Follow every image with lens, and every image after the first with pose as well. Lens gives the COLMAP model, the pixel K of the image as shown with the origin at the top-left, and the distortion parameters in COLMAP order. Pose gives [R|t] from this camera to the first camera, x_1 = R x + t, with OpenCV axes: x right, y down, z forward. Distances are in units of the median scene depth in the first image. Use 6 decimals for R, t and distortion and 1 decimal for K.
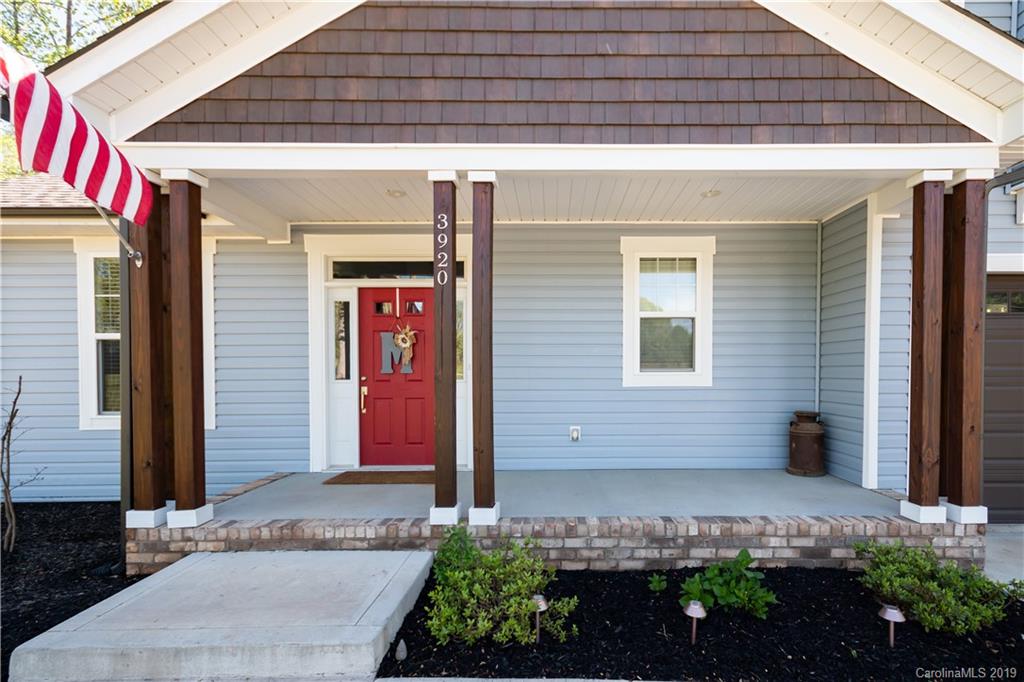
lens RADIAL K [[504.3, 0, 557.6], [0, 504.3, 377.7], [0, 0, 1]] dist [0.015455, -0.000461]
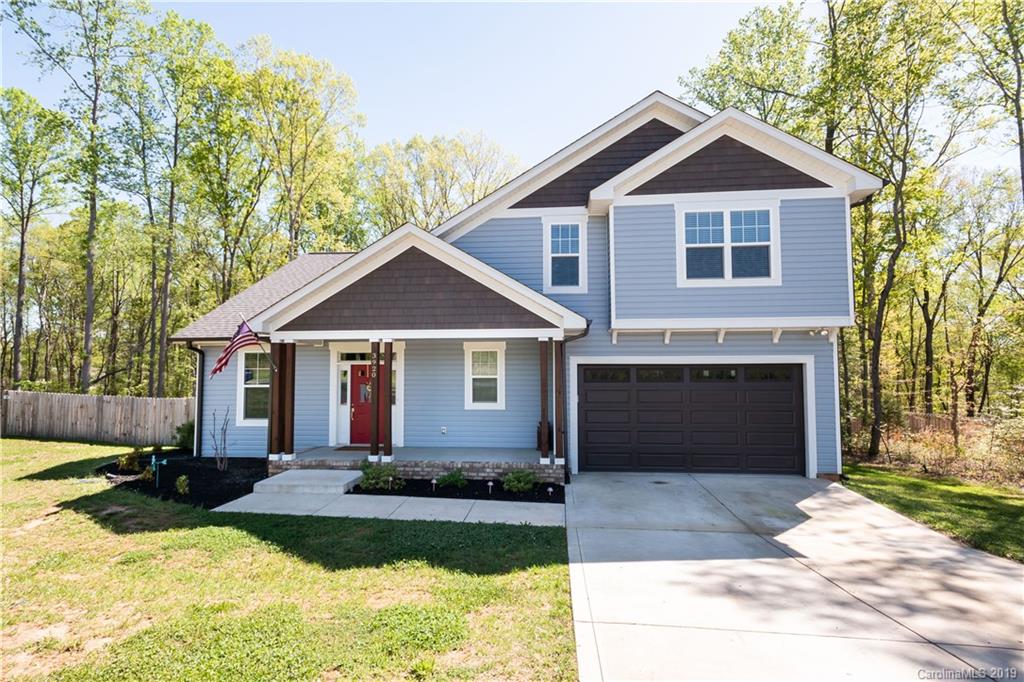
lens RADIAL K [[504.3, 0, 511.7], [0, 504.3, 346.1], [0, 0, 1]] dist [0.015455, -0.000461]
pose [[0.993117, -0.006141, -0.116964, 0.881404], [-0.001296, 0.997987, -0.063400, -0.176950], [0.117118, 0.063115, 0.991110, -1.755572]]
